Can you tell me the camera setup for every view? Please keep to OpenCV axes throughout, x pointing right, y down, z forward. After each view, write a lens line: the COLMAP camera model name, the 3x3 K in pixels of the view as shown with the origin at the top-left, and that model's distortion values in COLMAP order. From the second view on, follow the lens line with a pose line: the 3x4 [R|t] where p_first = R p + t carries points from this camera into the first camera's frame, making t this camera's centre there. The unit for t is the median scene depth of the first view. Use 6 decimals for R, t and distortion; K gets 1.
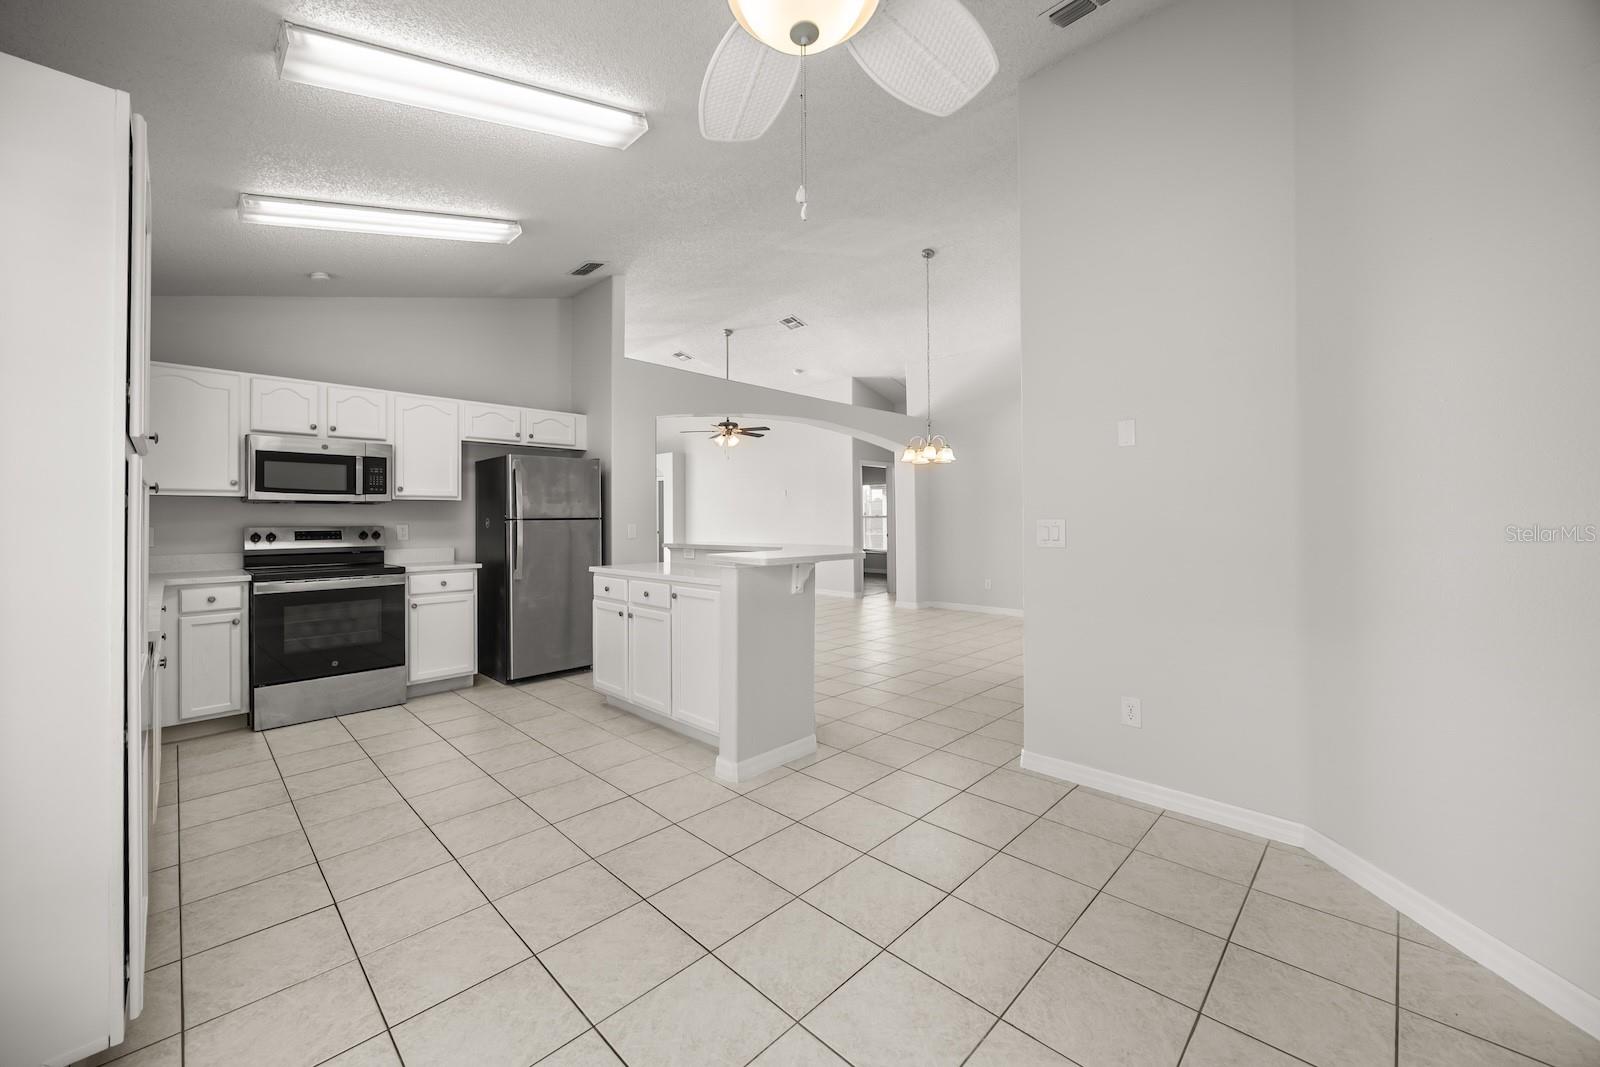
lens RADIAL K [[613.4, 0, 799.8], [0, 613.4, 522.0], [0, 0, 1]] dist [-0.003343, -0.000276]
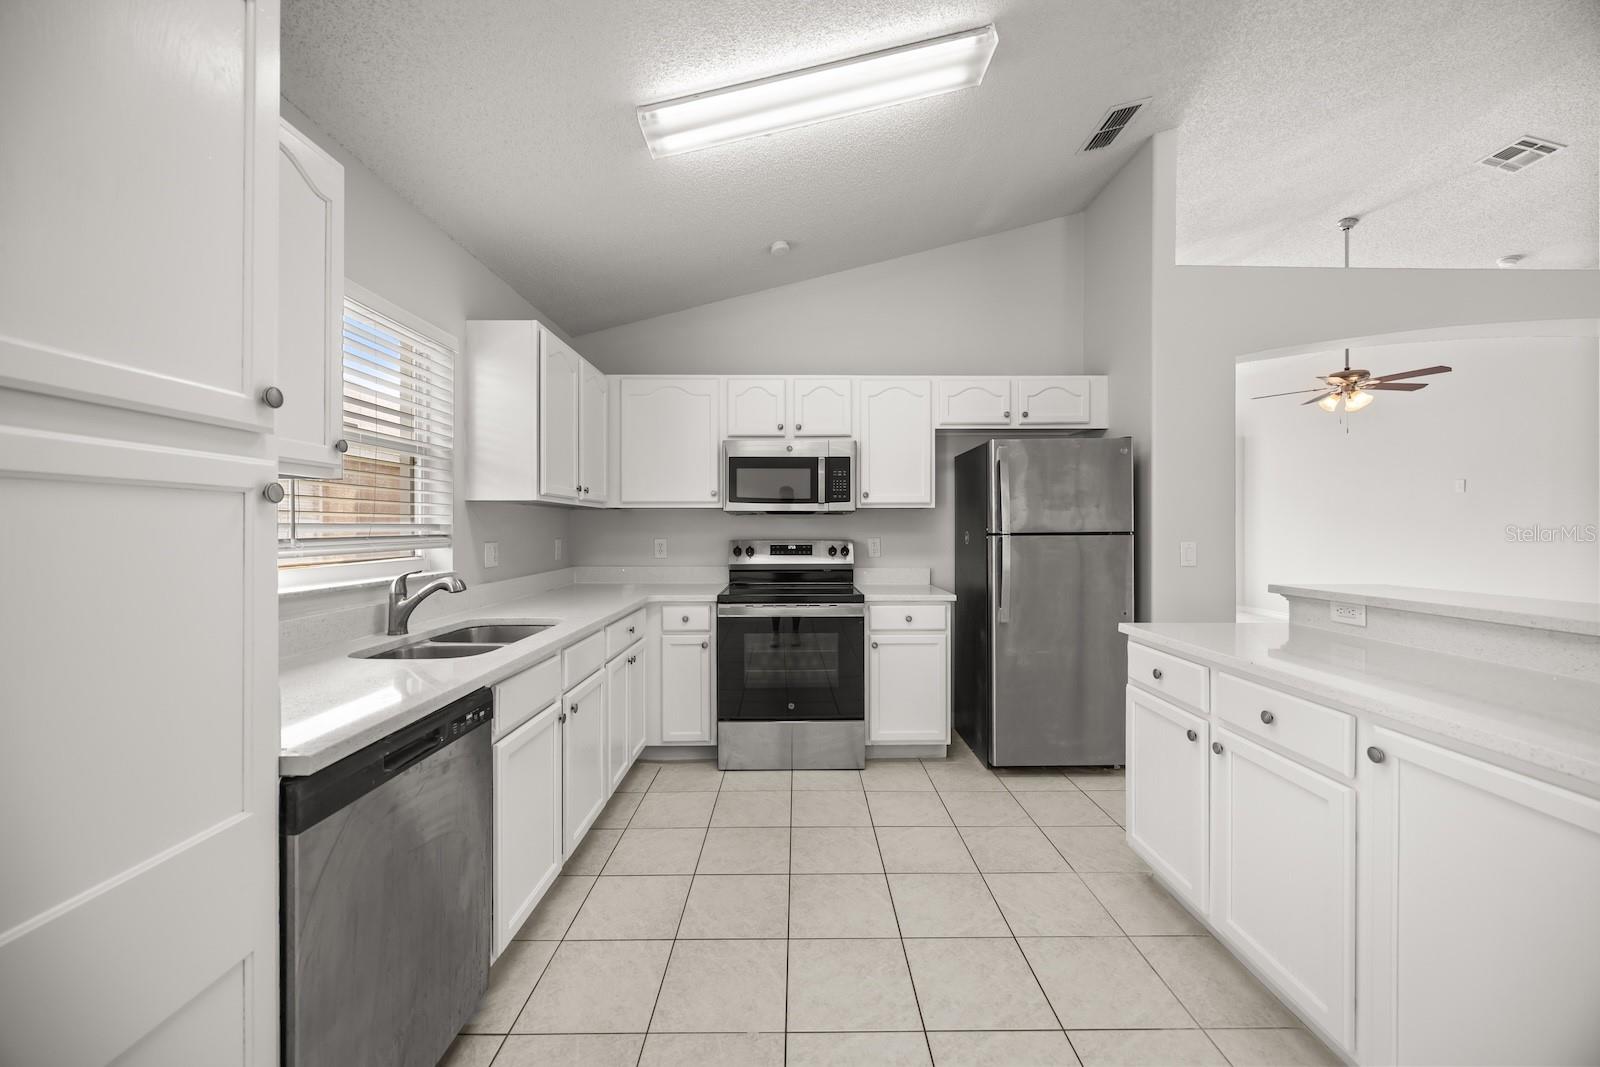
lens RADIAL K [[613.4, 0, 799.8], [0, 613.4, 522.0], [0, 0, 1]] dist [-0.003343, -0.000276]
pose [[0.707345, -0.001285, -0.706867, -0.141441], [-0.005141, 0.999963, -0.006962, -0.012258], [0.706850, 0.008559, 0.707312, 0.366002]]
